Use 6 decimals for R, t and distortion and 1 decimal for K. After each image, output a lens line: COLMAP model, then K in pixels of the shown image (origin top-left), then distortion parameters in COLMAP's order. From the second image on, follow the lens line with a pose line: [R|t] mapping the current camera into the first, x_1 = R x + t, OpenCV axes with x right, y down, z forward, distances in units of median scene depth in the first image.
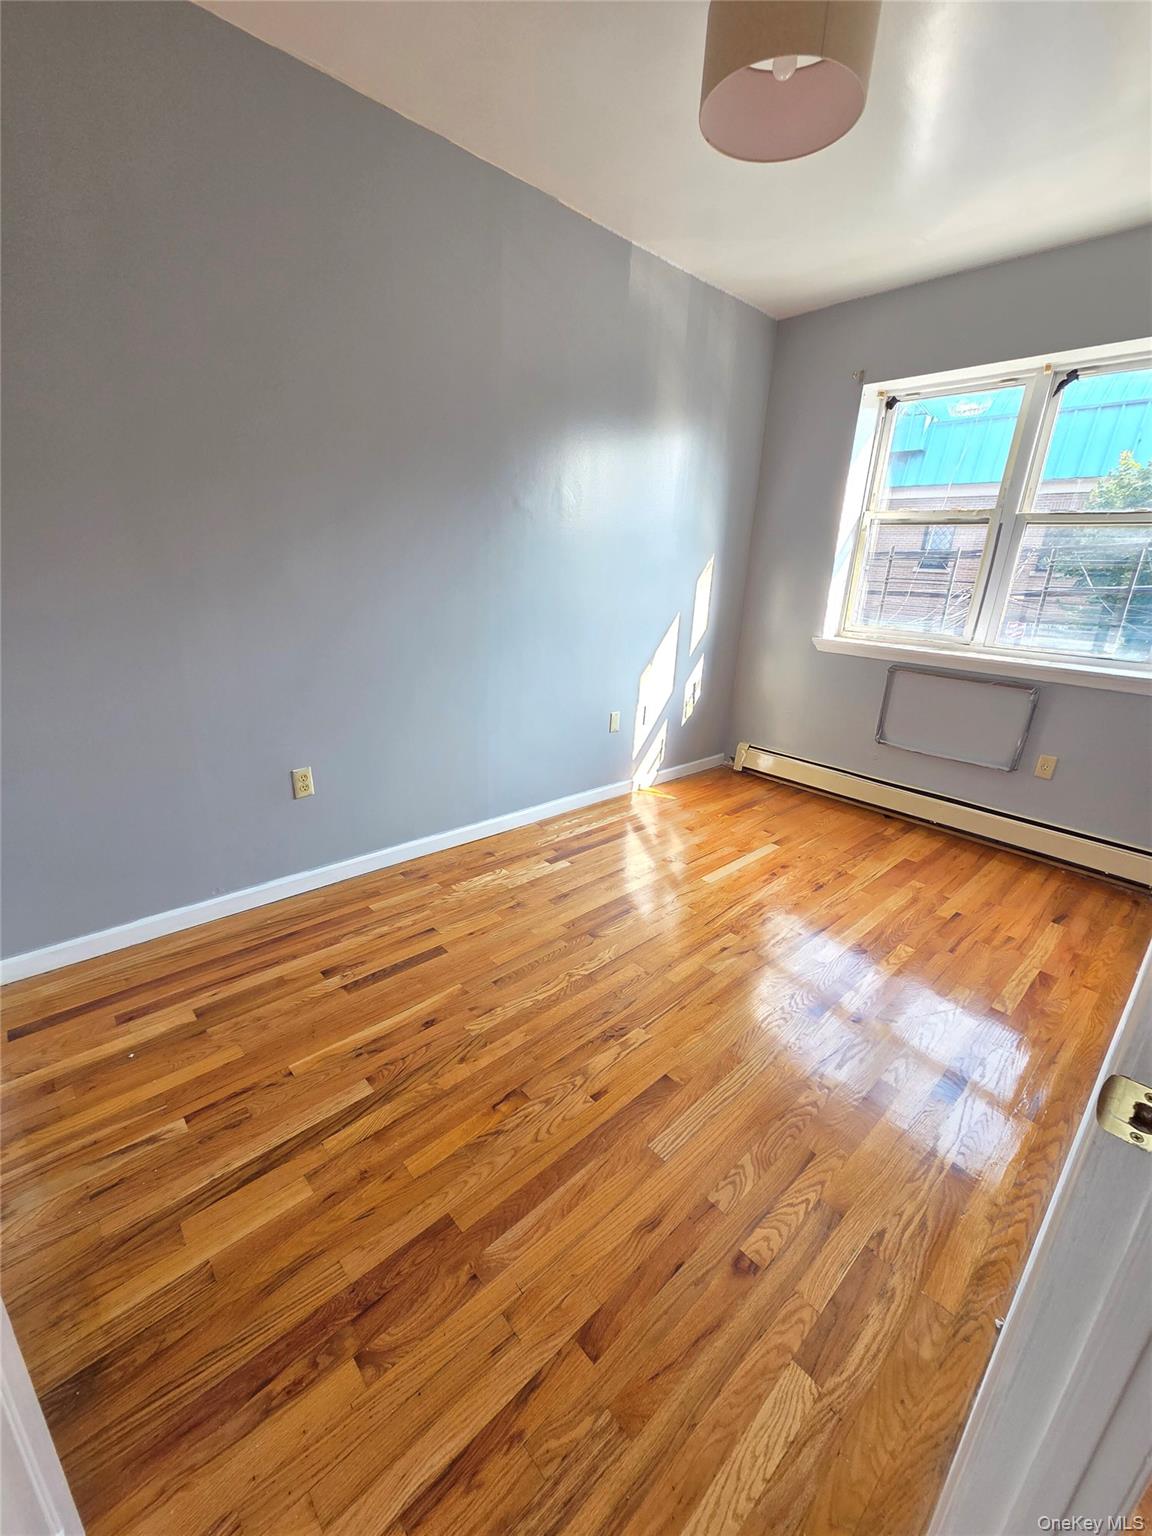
lens RADIAL K [[626.0, 0, 570.0], [0, 626.0, 768.6], [0, 0, 1]] dist [0.004757, -0.000821]
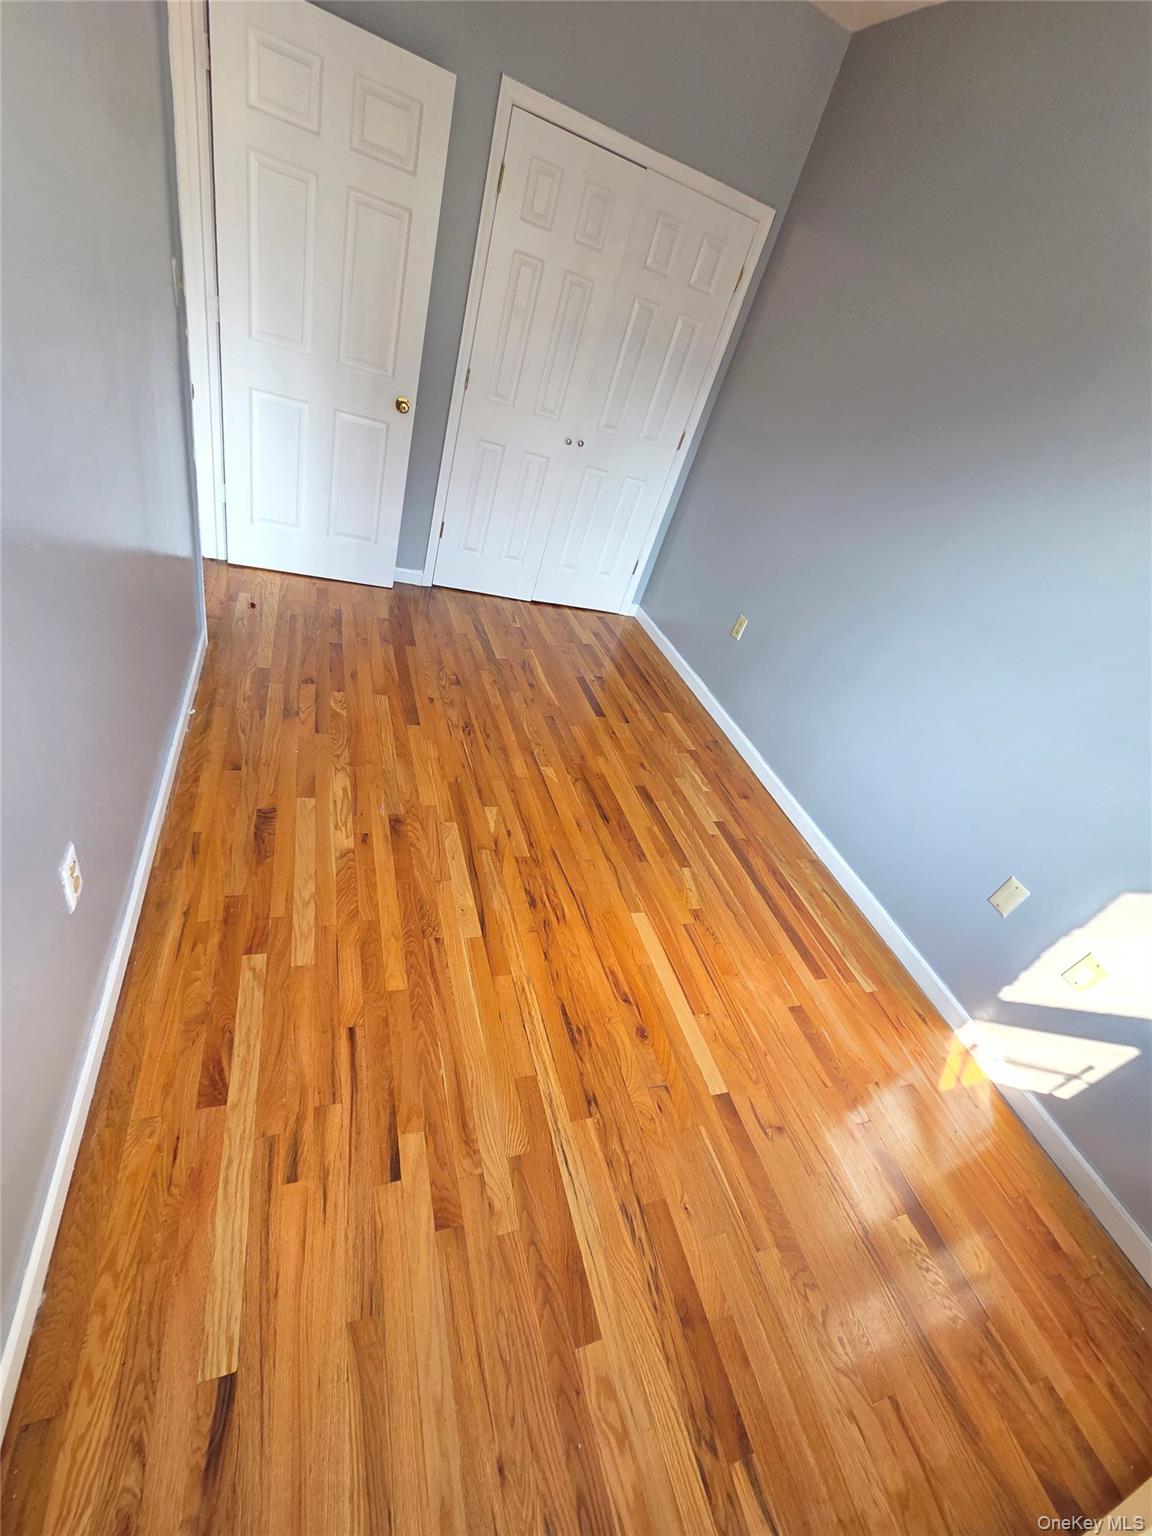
lens RADIAL K [[626.0, 0, 571.4], [0, 626.0, 766.1], [0, 0, 1]] dist [0.004757, -0.000821]
pose [[-0.390260, 0.414848, -0.821948, 0.907964], [-0.557233, 0.604244, 0.569543, -0.353922], [0.732931, 0.680287, -0.004645, 0.956124]]
